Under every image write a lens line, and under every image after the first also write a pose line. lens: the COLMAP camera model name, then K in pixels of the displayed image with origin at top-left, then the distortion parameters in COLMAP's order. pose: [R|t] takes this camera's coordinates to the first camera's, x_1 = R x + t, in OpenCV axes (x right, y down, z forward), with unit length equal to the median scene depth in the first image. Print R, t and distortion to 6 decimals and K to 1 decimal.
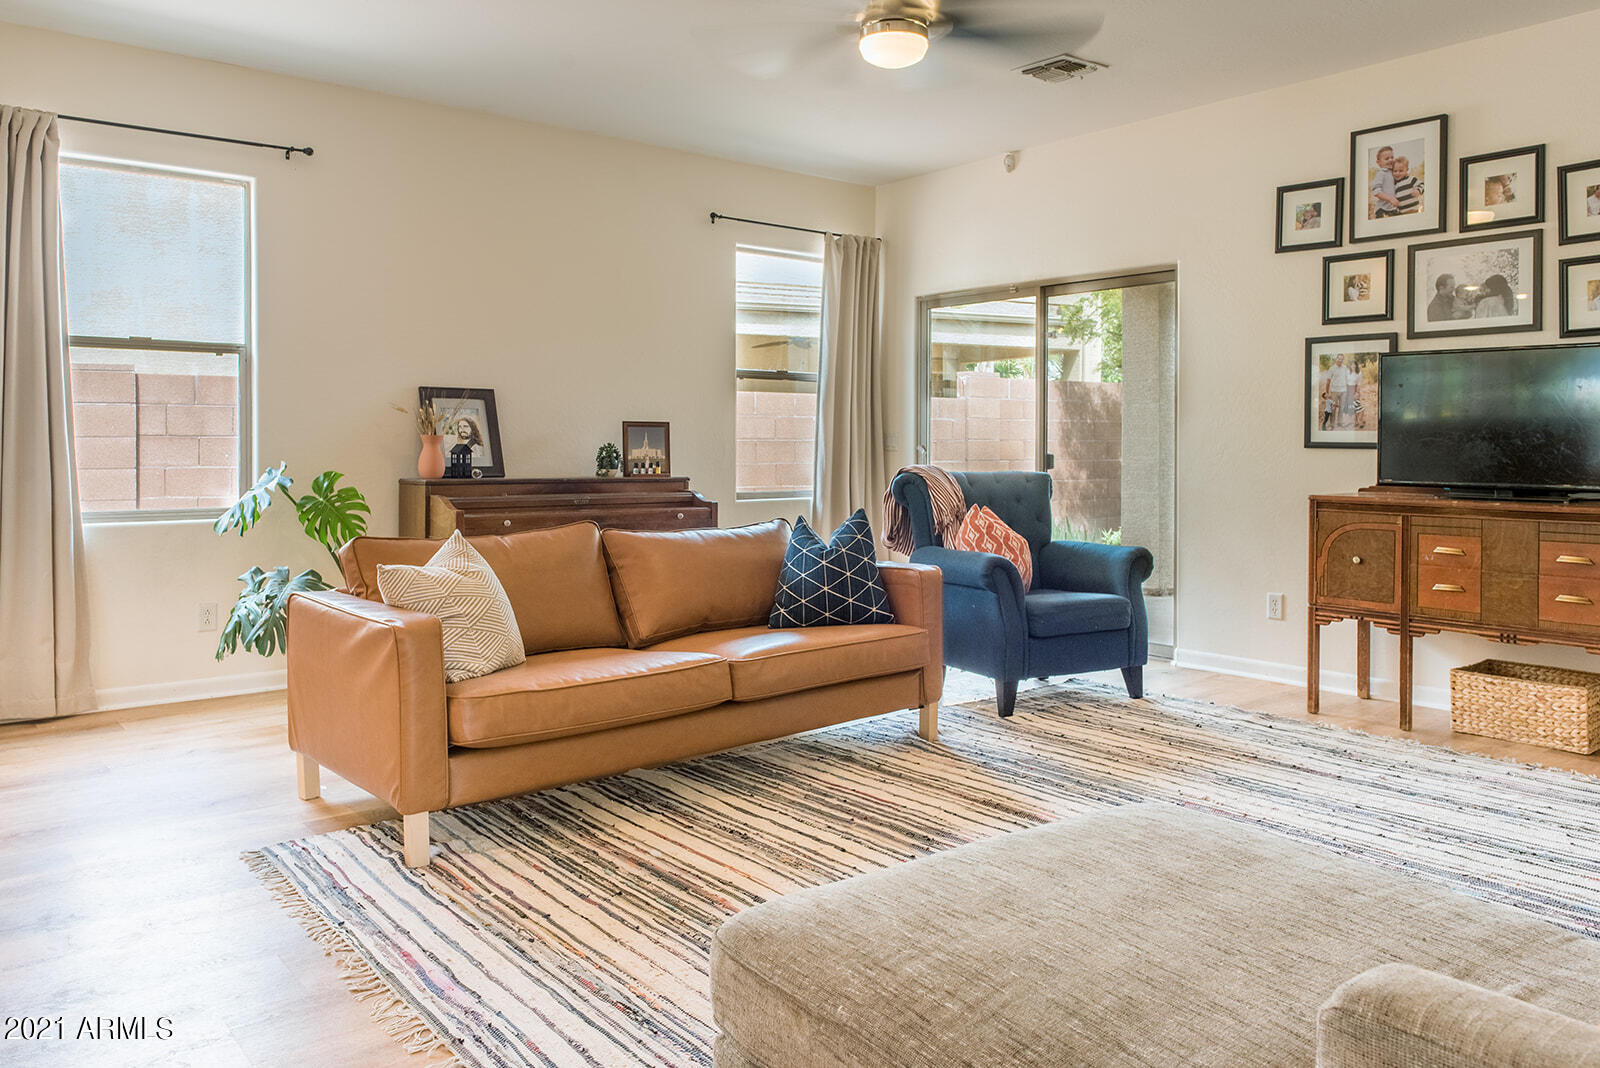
lens RADIAL K [[1158.9, 0, 797.2], [0, 1158.9, 457.7], [0, 0, 1]] dist [-0.005074, -0.005205]
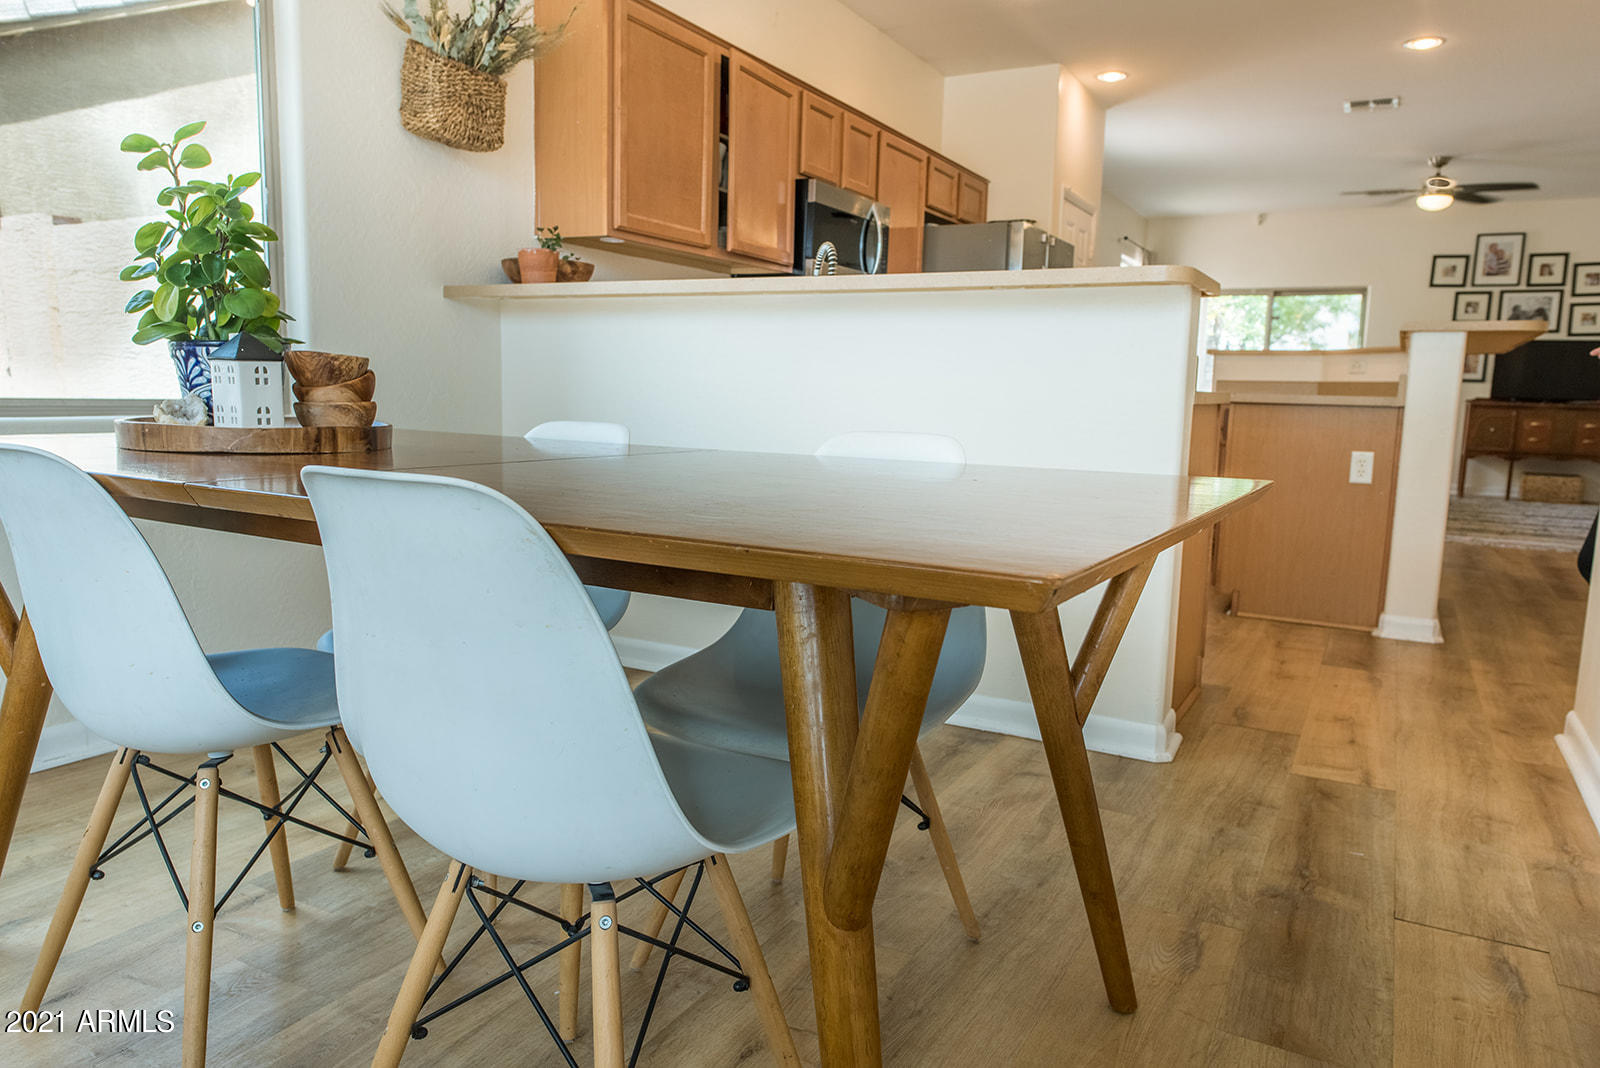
lens RADIAL K [[1105.9, 0, 800.0], [0, 1105.9, 534.0], [0, 0, 1]] dist [-0.000060, 0.000825]
pose [[0.928117, -0.029703, 0.371101, -1.544662], [-0.017930, 0.992089, 0.124252, 0.042553], [-0.371856, -0.121974, 0.920242, -0.522773]]
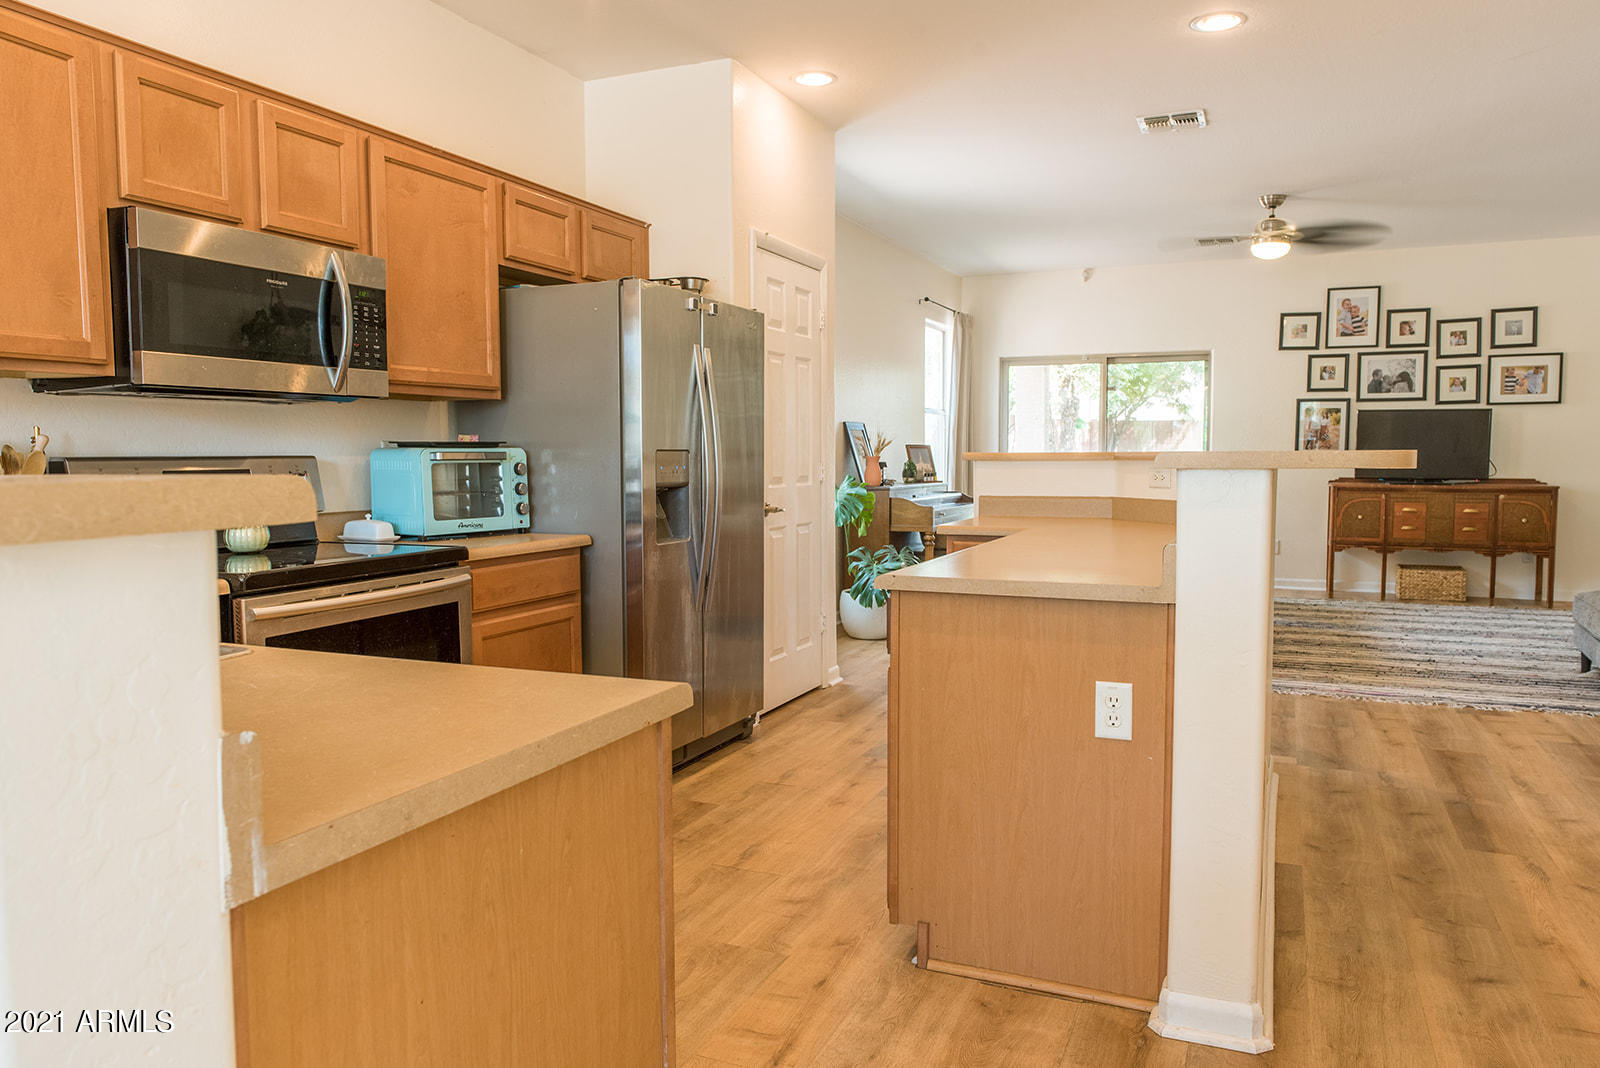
lens RADIAL K [[1149.9, 0, 800.0], [0, 1149.9, 534.0], [0, 0, 1]] dist [-0.003665, 0.000965]
pose [[0.887110, -0.039000, 0.459907, -1.179410], [0.011580, 0.997991, 0.062293, -0.013756], [-0.461412, -0.049935, 0.885779, -0.269757]]
